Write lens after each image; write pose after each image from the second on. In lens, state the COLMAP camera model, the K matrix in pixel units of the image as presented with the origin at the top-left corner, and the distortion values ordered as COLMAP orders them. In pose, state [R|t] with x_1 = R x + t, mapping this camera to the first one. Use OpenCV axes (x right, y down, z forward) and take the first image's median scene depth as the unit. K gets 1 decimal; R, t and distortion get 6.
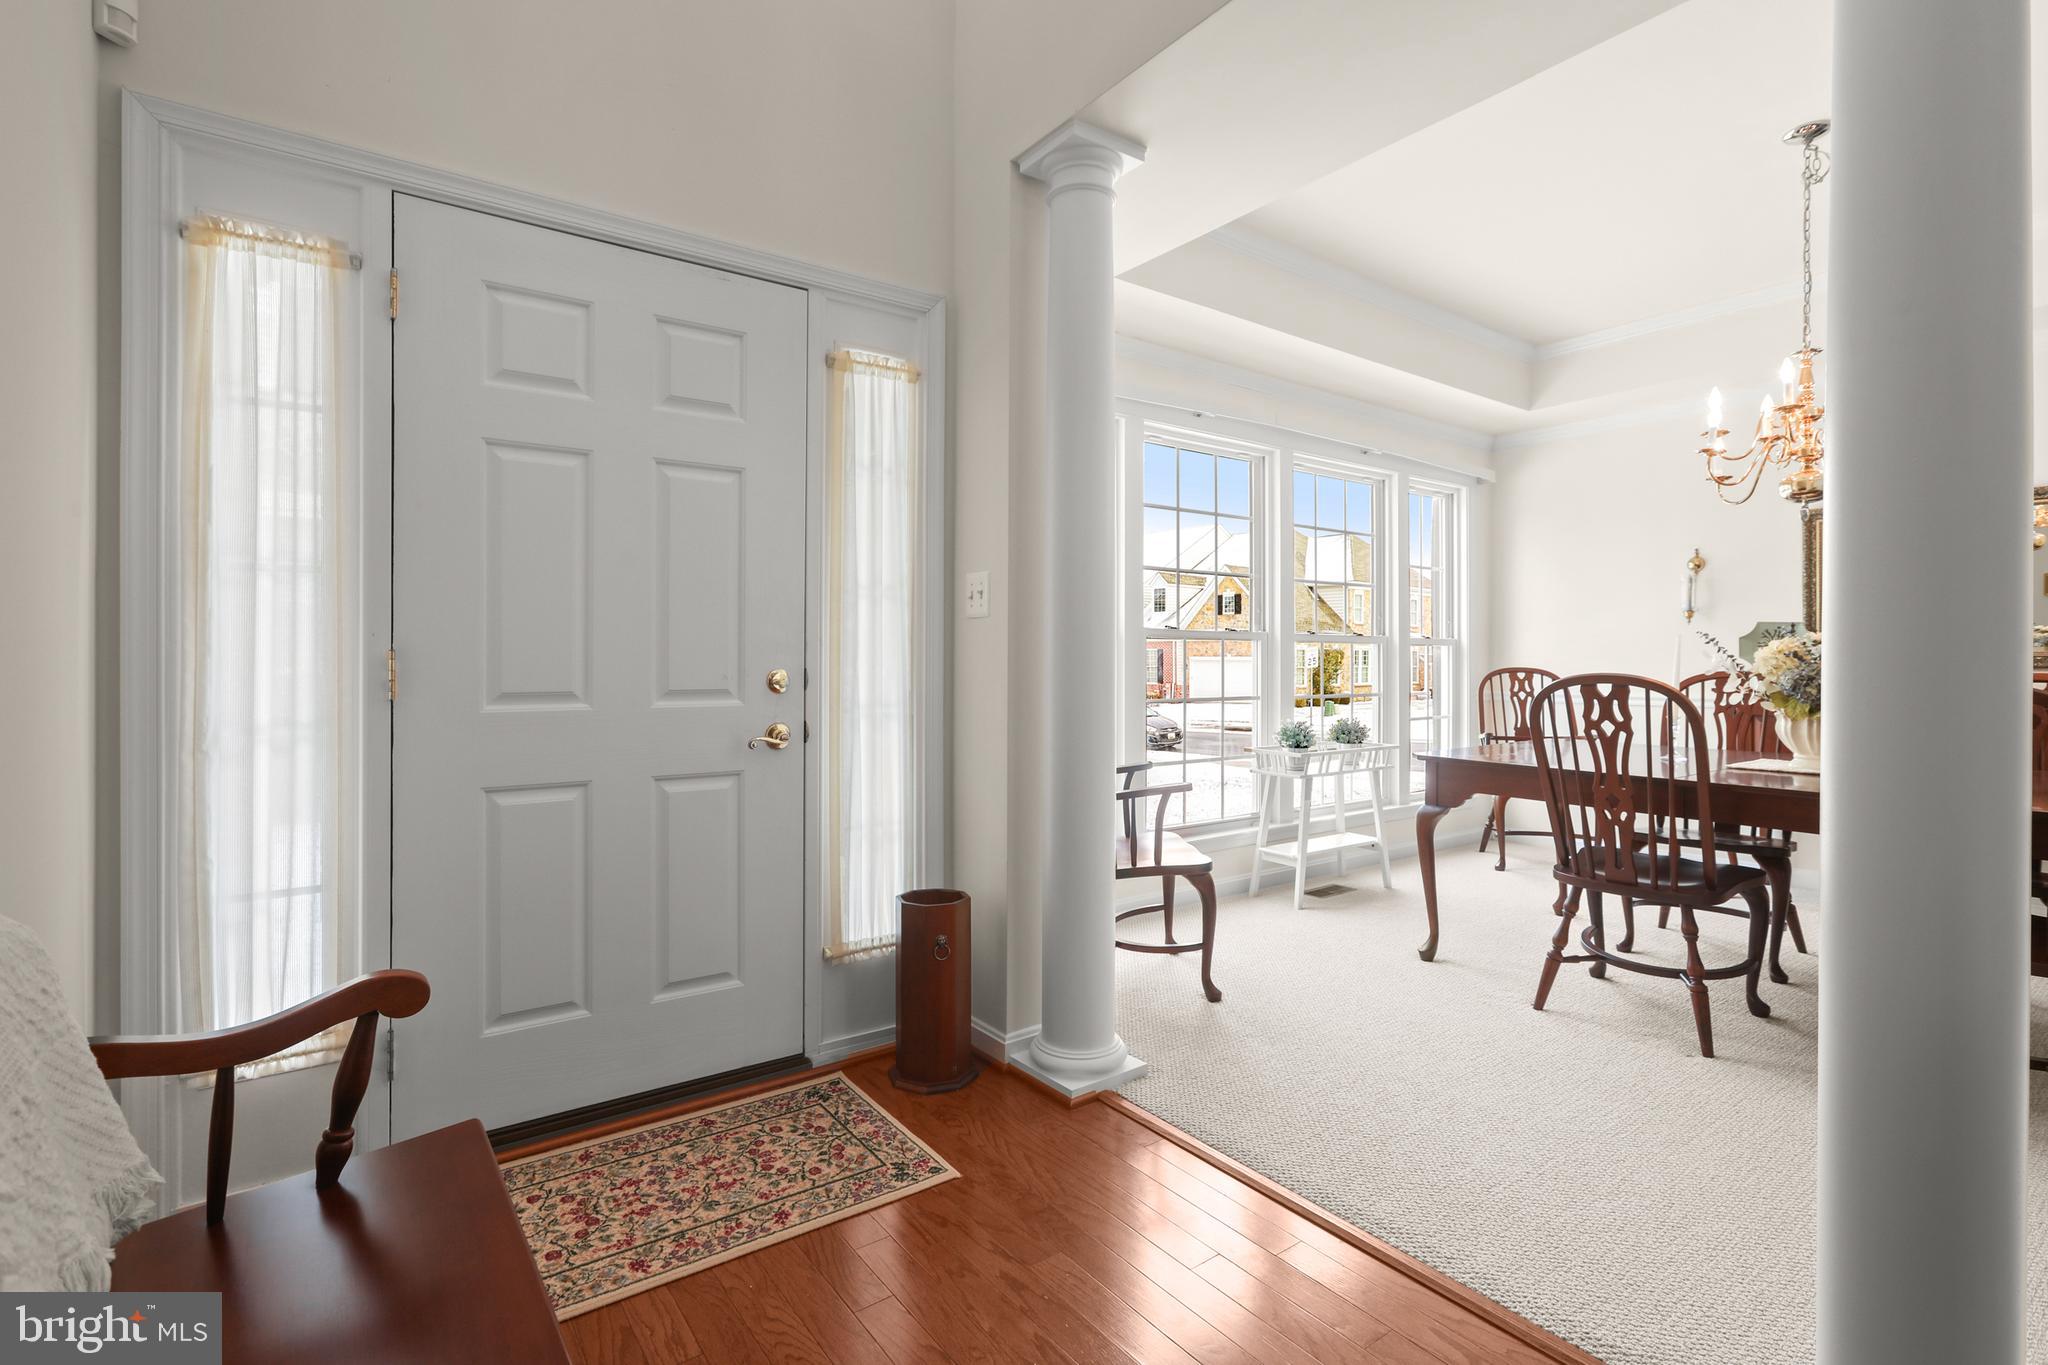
lens RADIAL K [[961.0, 0, 1027.7], [0, 961.0, 636.0], [0, 0, 1]] dist [-0.001026, 0.001126]
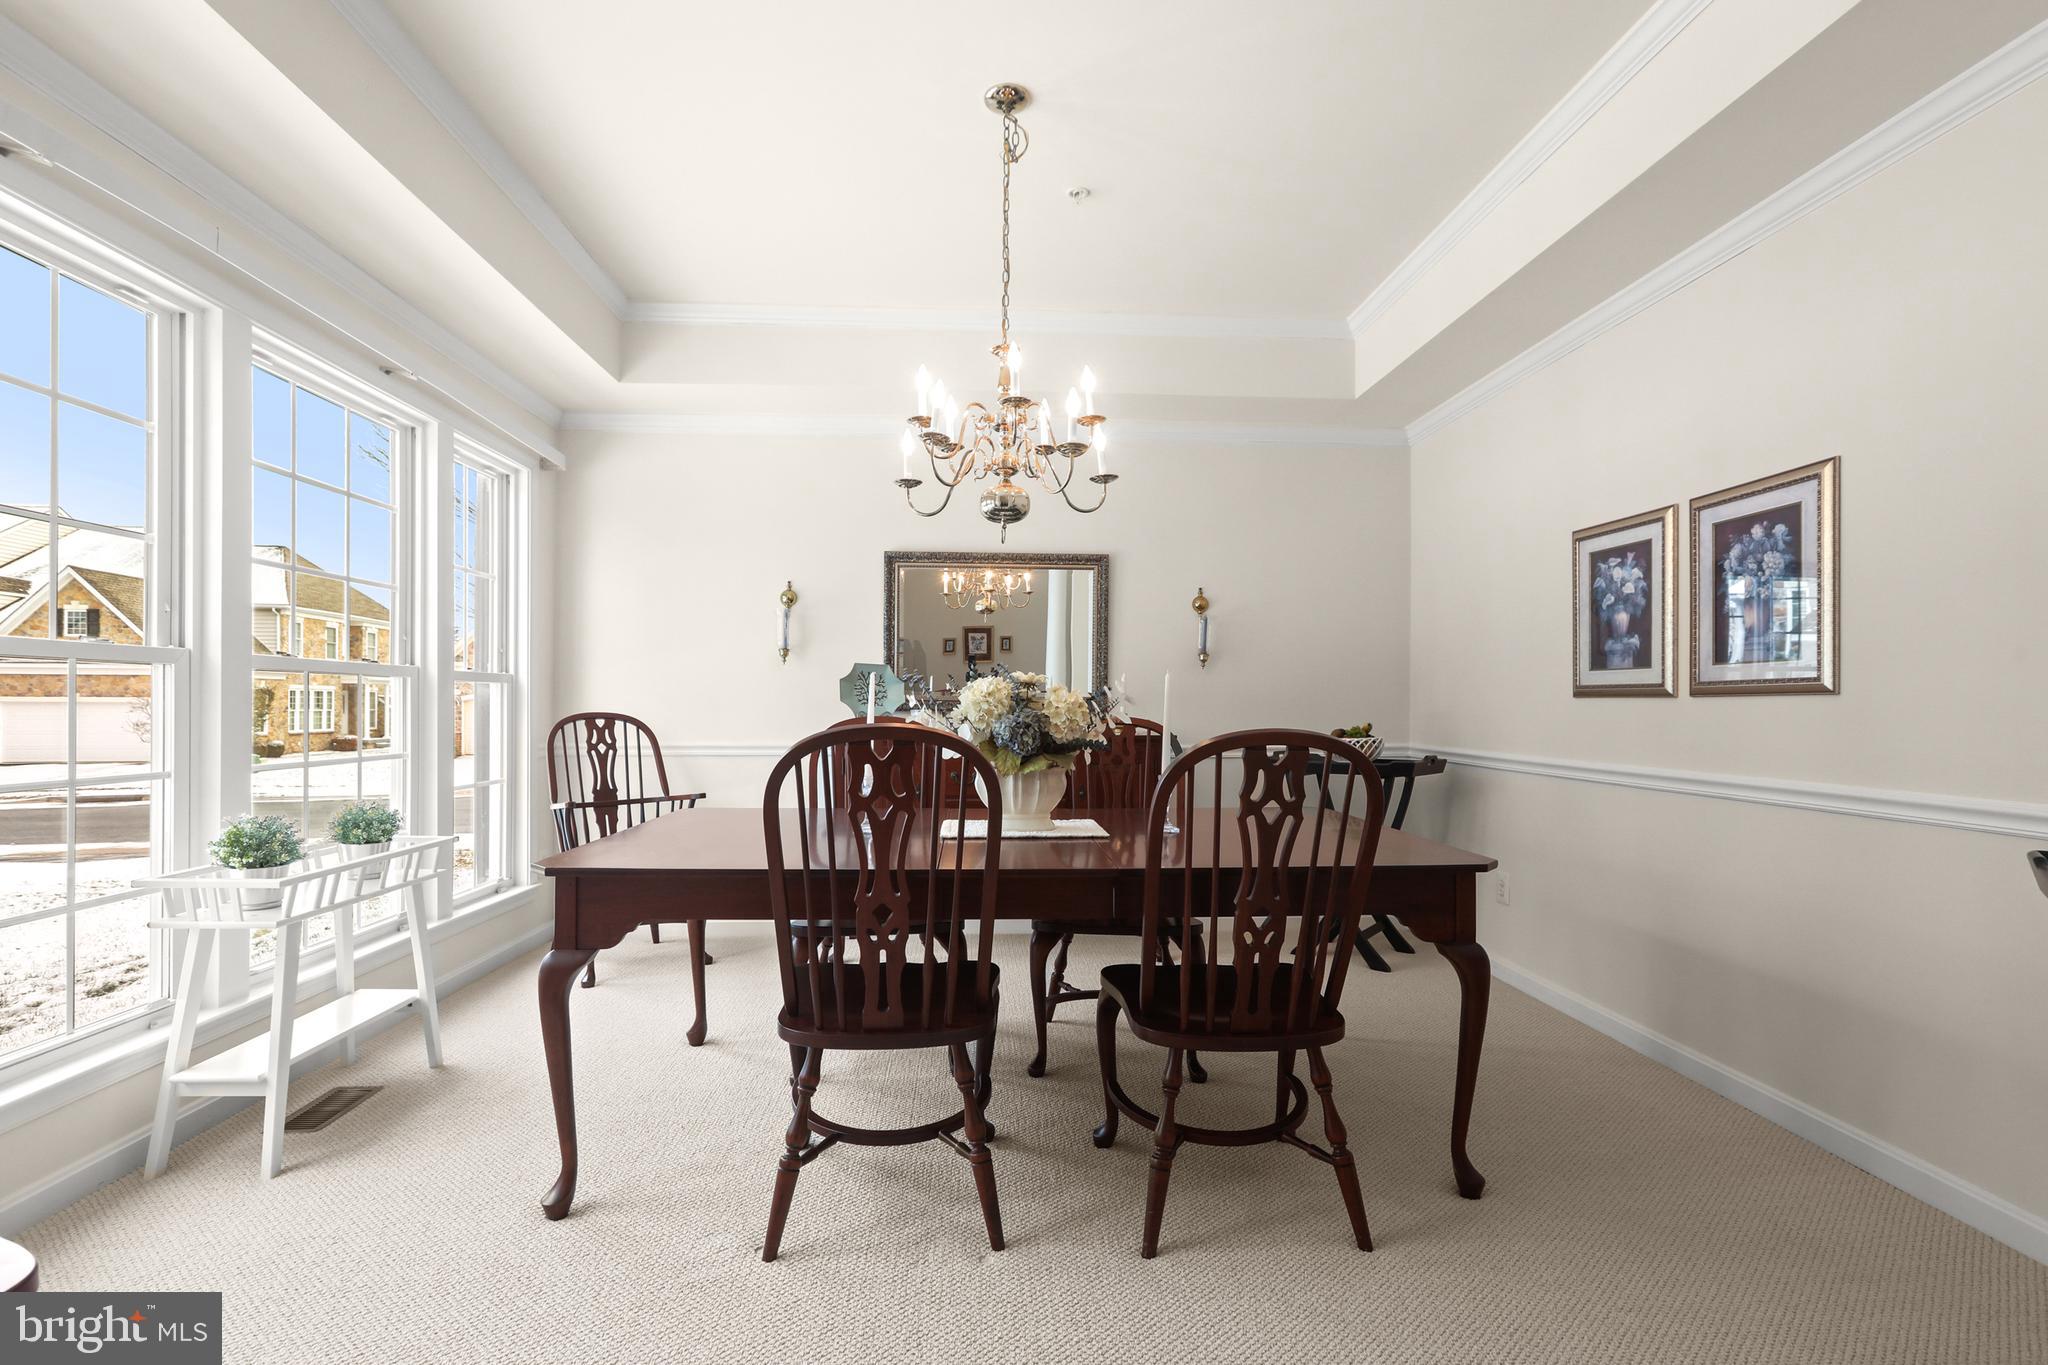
lens RADIAL K [[959.3, 0, 1021.3], [0, 959.3, 708.7], [0, 0, 1]] dist [0.001580, 0.001126]
pose [[0.554122, -0.004049, 0.832426, 0.066326], [-0.022310, 0.999557, 0.019713, 0.008092], [-0.832137, -0.029495, 0.553786, 0.347633]]
